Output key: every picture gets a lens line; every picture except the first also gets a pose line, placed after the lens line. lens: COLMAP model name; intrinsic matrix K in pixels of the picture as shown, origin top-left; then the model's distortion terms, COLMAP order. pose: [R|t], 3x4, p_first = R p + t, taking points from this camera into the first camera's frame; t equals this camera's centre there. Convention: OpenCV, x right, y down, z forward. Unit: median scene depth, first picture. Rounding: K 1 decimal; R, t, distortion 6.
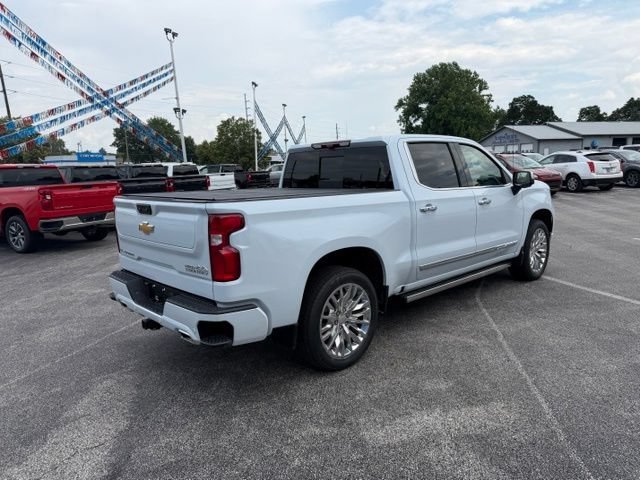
lens RADIAL K [[447.8, 0, 315.6], [0, 447.8, 243.9], [0, 0, 1]] dist [0.036620, -0.049312]
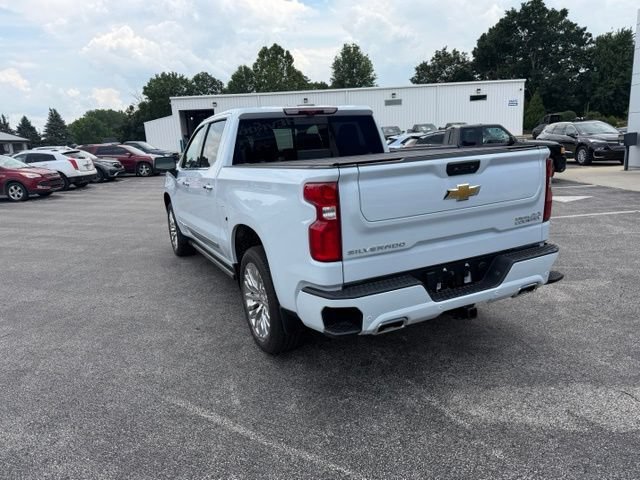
lens RADIAL K [[447.8, 0, 314.2], [0, 447.8, 244.6], [0, 0, 1]] dist [0.036620, -0.049312]
pose [[0.293430, -0.193205, 0.936254, -0.255614], [0.207059, 0.968961, 0.135061, -0.022620], [-0.933288, 0.154228, 0.324327, 0.212369]]
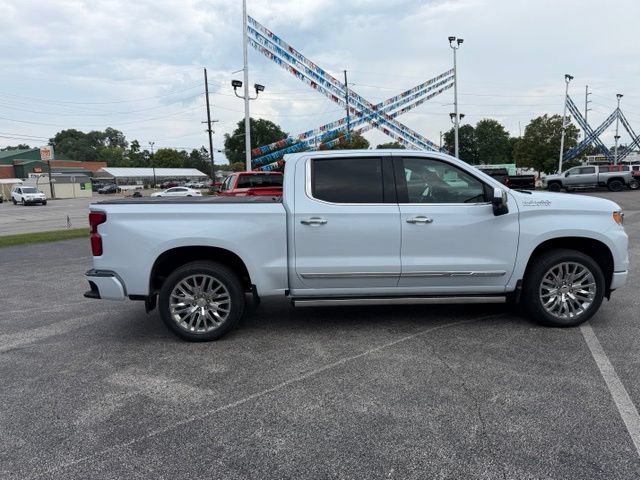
lens RADIAL K [[447.8, 0, 315.3], [0, 447.8, 242.8], [0, 0, 1]] dist [0.036620, -0.049312]
pose [[0.765275, 0.103516, -0.635325, 0.243760], [-0.107817, 0.993655, 0.032031, -0.016570], [0.634610, 0.043986, 0.771580, 0.050137]]
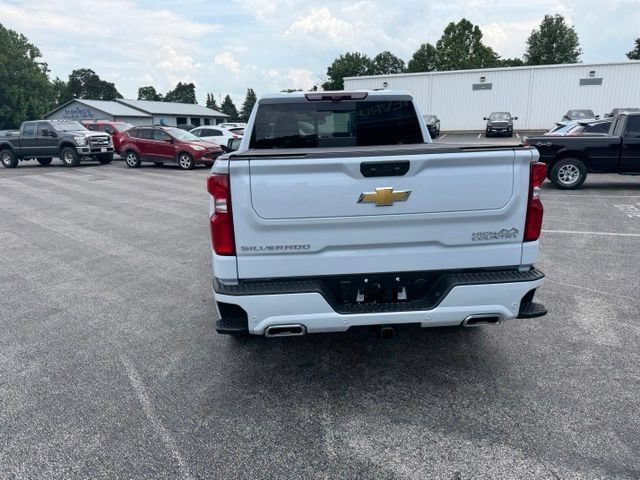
lens RADIAL K [[447.8, 0, 314.9], [0, 447.8, 243.4], [0, 0, 1]] dist [0.036620, -0.049312]
pose [[0.626650, -0.169759, 0.760587, -0.206815], [0.133152, 0.984957, 0.110134, -0.011502], [-0.767842, 0.032258, 0.639827, 0.137220]]
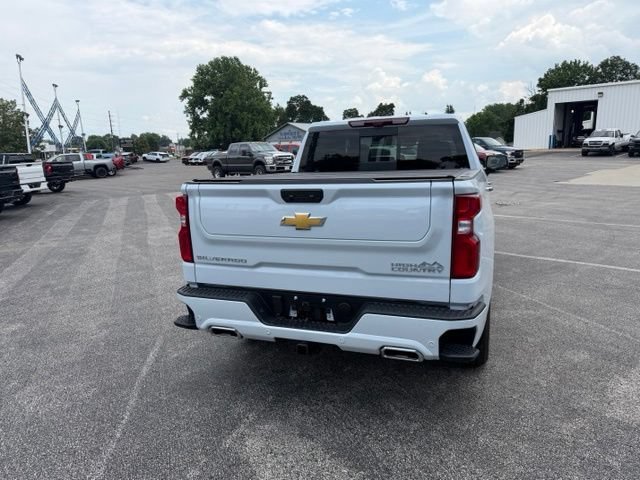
lens RADIAL K [[447.8, 0, 316.0], [0, 447.8, 244.5], [0, 0, 1]] dist [0.036620, -0.049312]
pose [[0.891174, -0.080148, 0.446525, -0.146045], [0.073167, 0.996777, 0.032887, -0.004189], [-0.447722, 0.003363, 0.894166, 0.070364]]
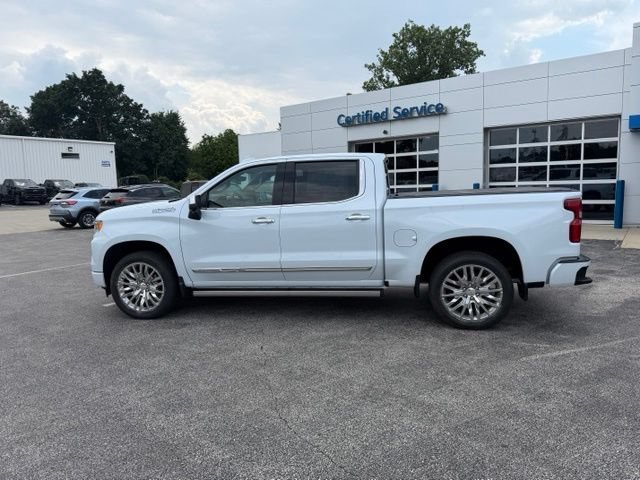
lens RADIAL K [[447.8, 0, 315.5], [0, 447.8, 238.4], [0, 0, 1]] dist [0.036620, -0.049312]
pose [[-0.586426, -0.045301, 0.808735, -0.243247], [0.183922, 0.964909, 0.187413, -0.080458], [-0.788846, 0.258649, -0.557516, 0.544211]]
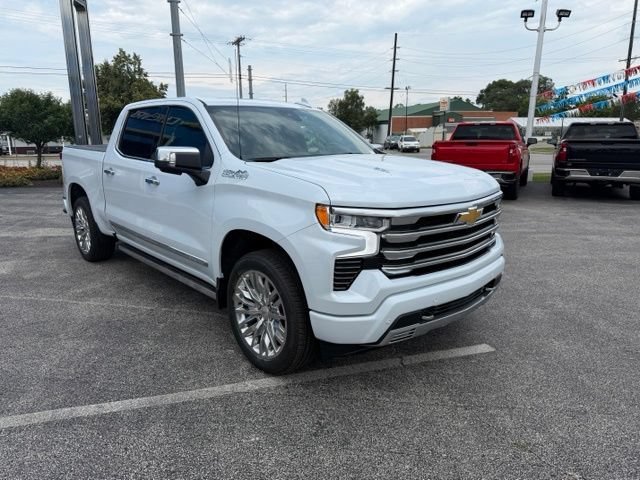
lens RADIAL K [[449.2, 0, 313.1], [0, 449.2, 234.2], [0, 0, 1]] dist [0.029441, -0.040201]
pose [[-0.008074, 0.245152, -0.969451, 0.358754], [-0.163655, 0.956087, 0.243135, -0.074846], [0.986485, 0.160619, 0.032401, 0.389286]]
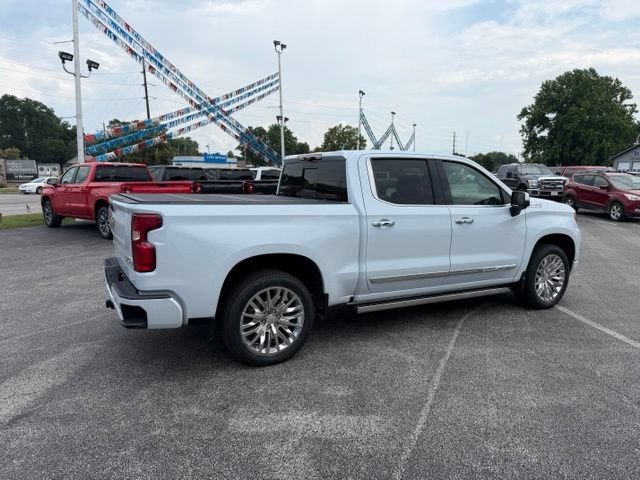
lens RADIAL K [[447.8, 0, 316.5], [0, 447.8, 243.6], [0, 0, 1]] dist [0.036620, -0.049312]
pose [[0.969054, 0.080220, -0.233452, 0.090310], [-0.083857, 0.996462, -0.005675, -0.003809], [0.232171, 0.025076, 0.972352, -0.006247]]
